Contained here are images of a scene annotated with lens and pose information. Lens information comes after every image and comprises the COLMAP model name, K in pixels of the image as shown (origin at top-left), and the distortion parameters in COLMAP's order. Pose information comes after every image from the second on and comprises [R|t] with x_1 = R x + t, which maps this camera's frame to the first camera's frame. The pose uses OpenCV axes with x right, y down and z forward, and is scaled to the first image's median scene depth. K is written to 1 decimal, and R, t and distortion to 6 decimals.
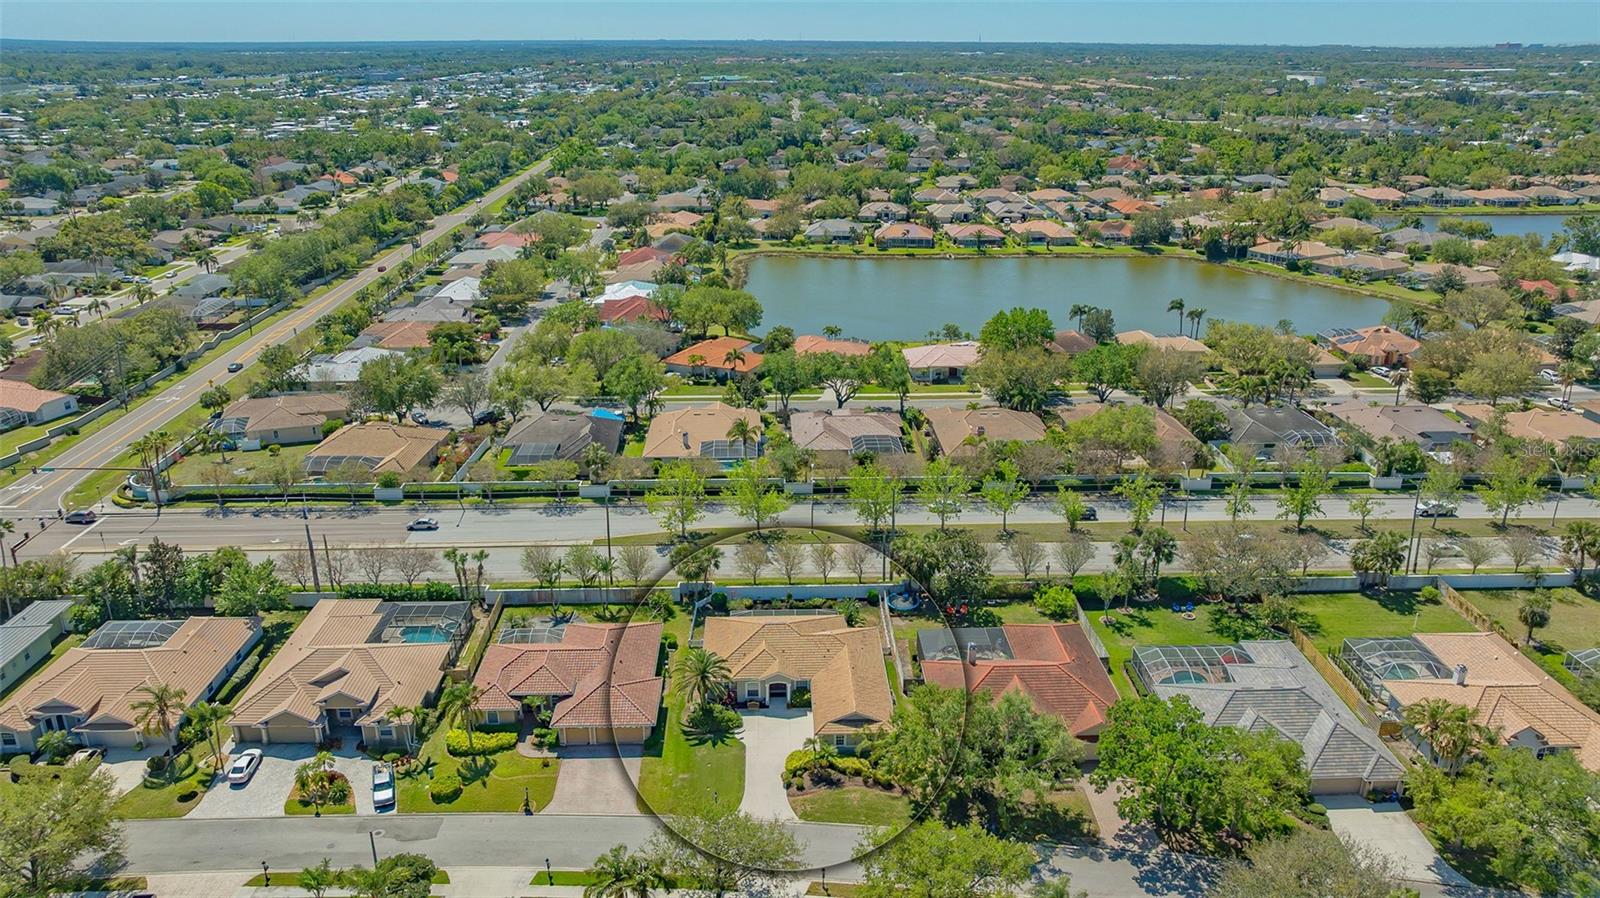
lens RADIAL K [[1136.3, 0, 808.6], [0, 1136.3, 443.6], [0, 0, 1]] dist [-0.016715, 0.003523]
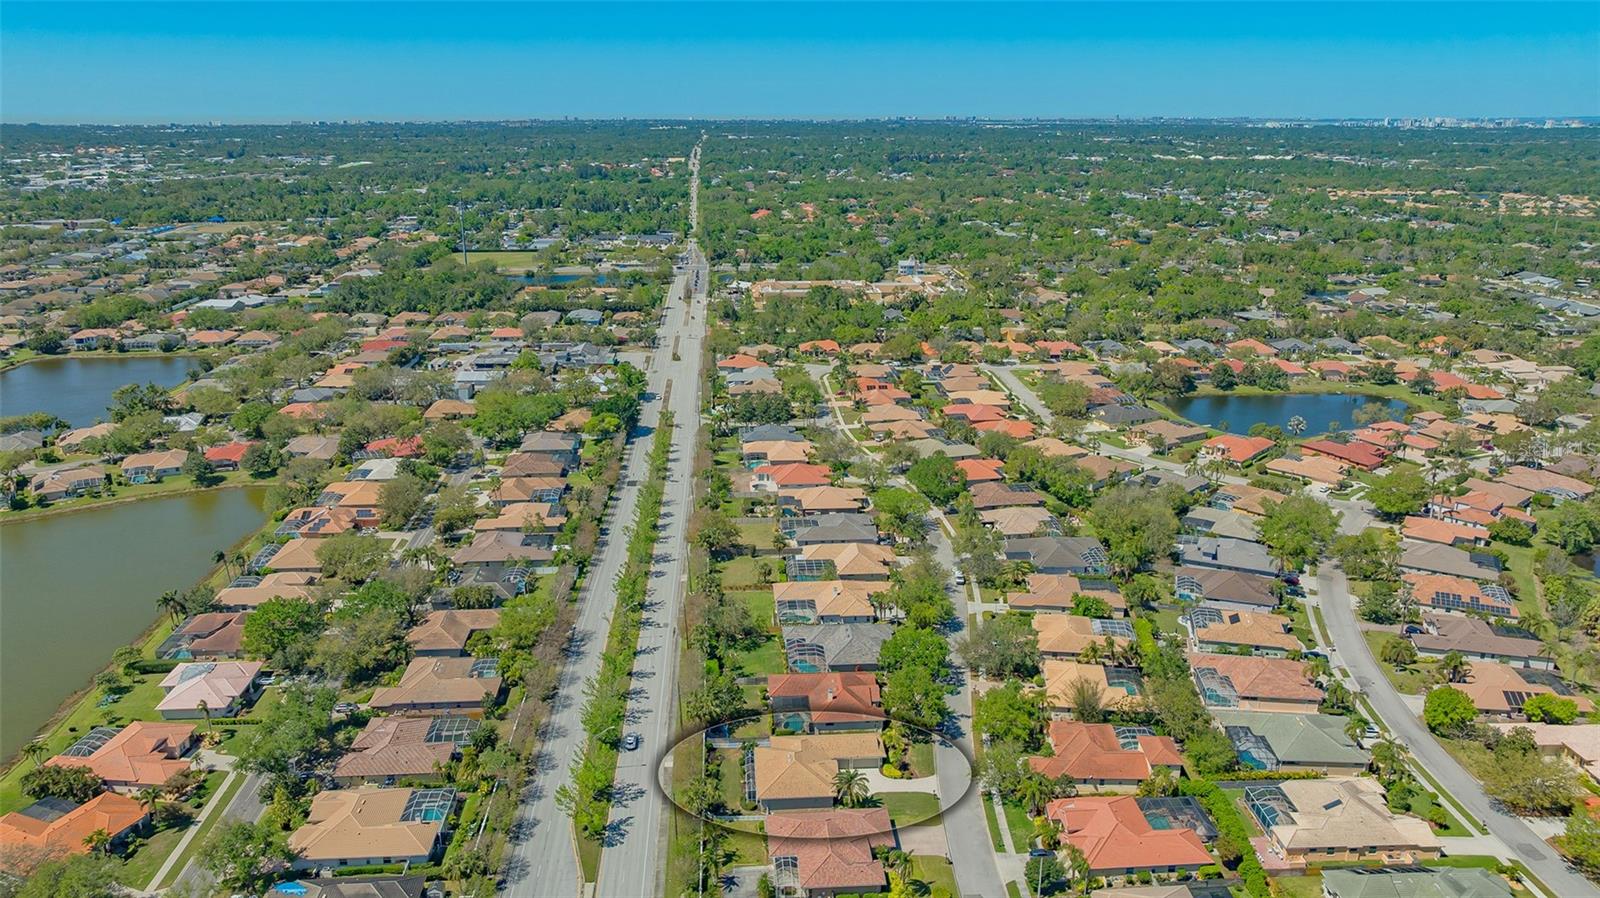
lens RADIAL K [[1136.3, 0, 808.6], [0, 1136.3, 443.6], [0, 0, 1]] dist [-0.016715, 0.003523]
pose [[-0.037519, -0.285494, 0.957646, -1.066628], [0.336493, 0.898746, 0.281118, -0.506794], [-0.940938, 0.332789, 0.062346, 0.552495]]
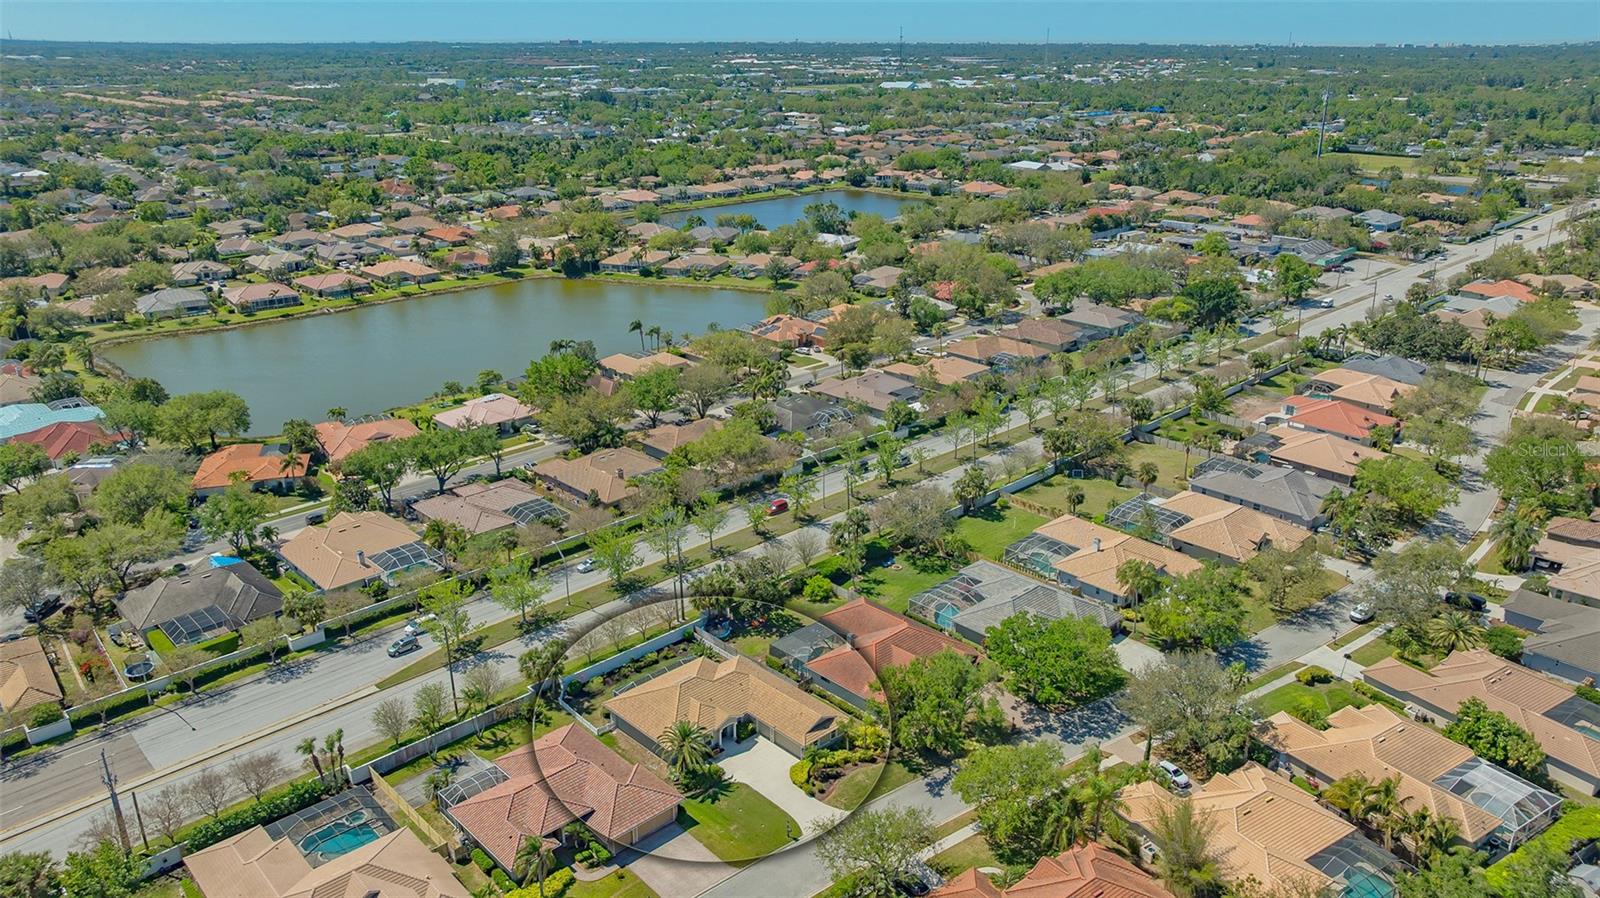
lens RADIAL K [[1136.3, 0, 808.6], [0, 1136.3, 443.6], [0, 0, 1]] dist [-0.016715, 0.003523]
pose [[0.741078, -0.229927, 0.630823, -0.436960], [0.227383, 0.969964, 0.086415, -0.100399], [-0.631744, 0.079398, 0.771100, 0.036908]]
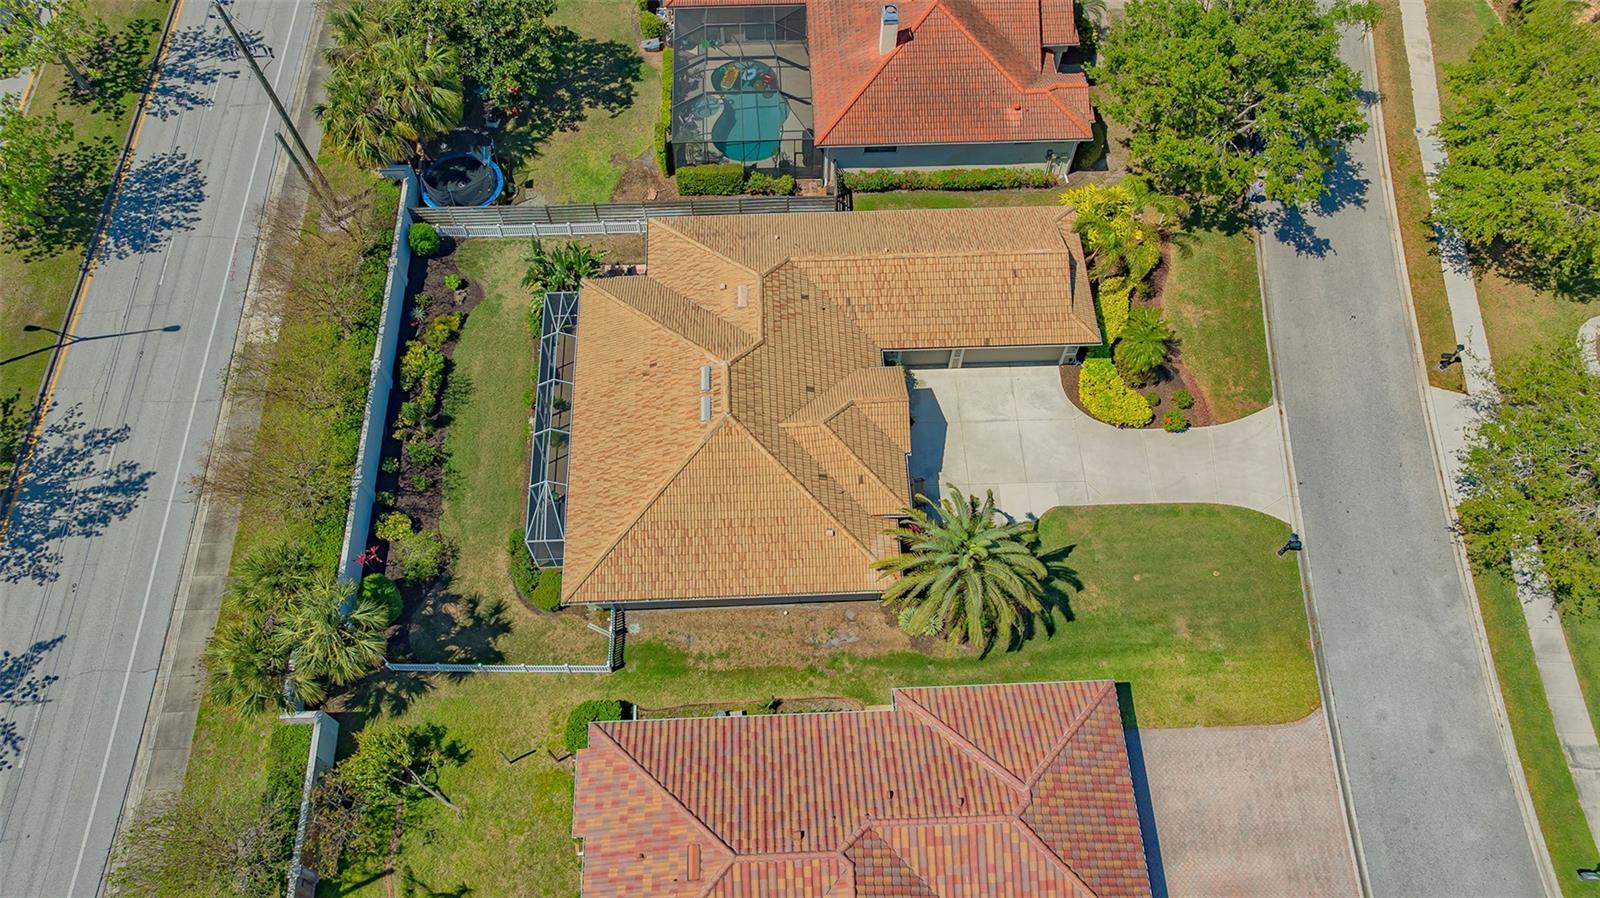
lens RADIAL K [[1136.3, 0, 808.6], [0, 1136.3, 443.6], [0, 0, 1]] dist [-0.016715, 0.003523]
pose [[-0.001730, -0.872387, 0.488813, -0.156663], [0.330945, 0.460769, 0.823509, -0.092470], [-0.943648, 0.163195, 0.287915, 0.654198]]
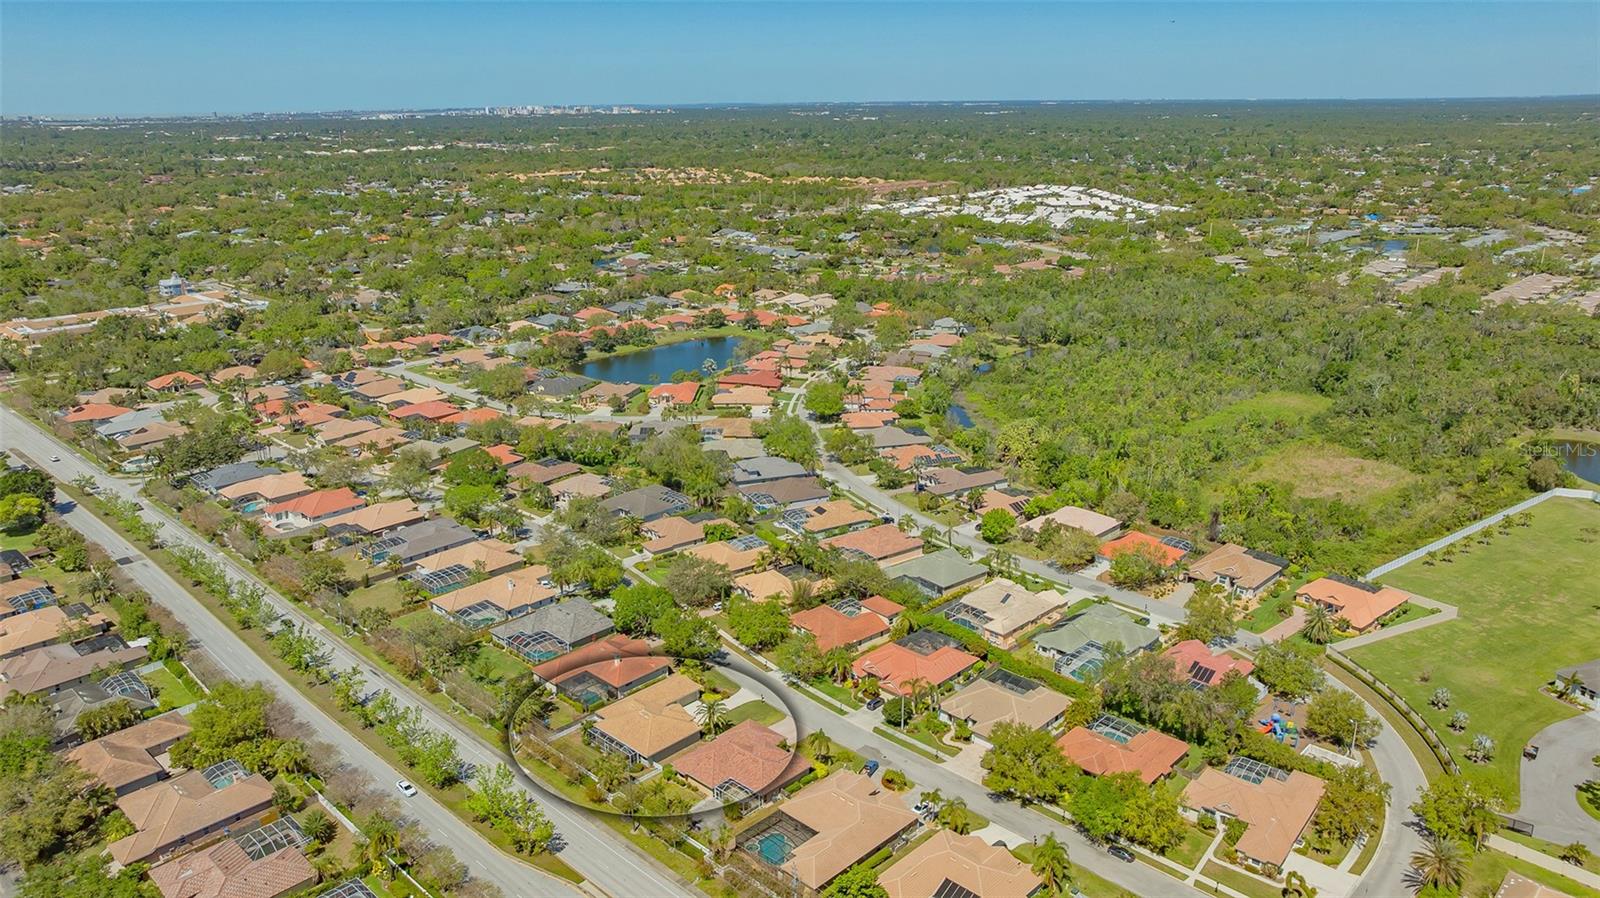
lens RADIAL K [[1136.3, 0, 808.6], [0, 1136.3, 443.6], [0, 0, 1]] dist [-0.016715, 0.003523]
pose [[-0.698534, -0.203449, 0.686046, -0.948633], [0.252549, 0.826943, 0.502379, -0.721245], [-0.669529, 0.524189, -0.526266, 1.146064]]
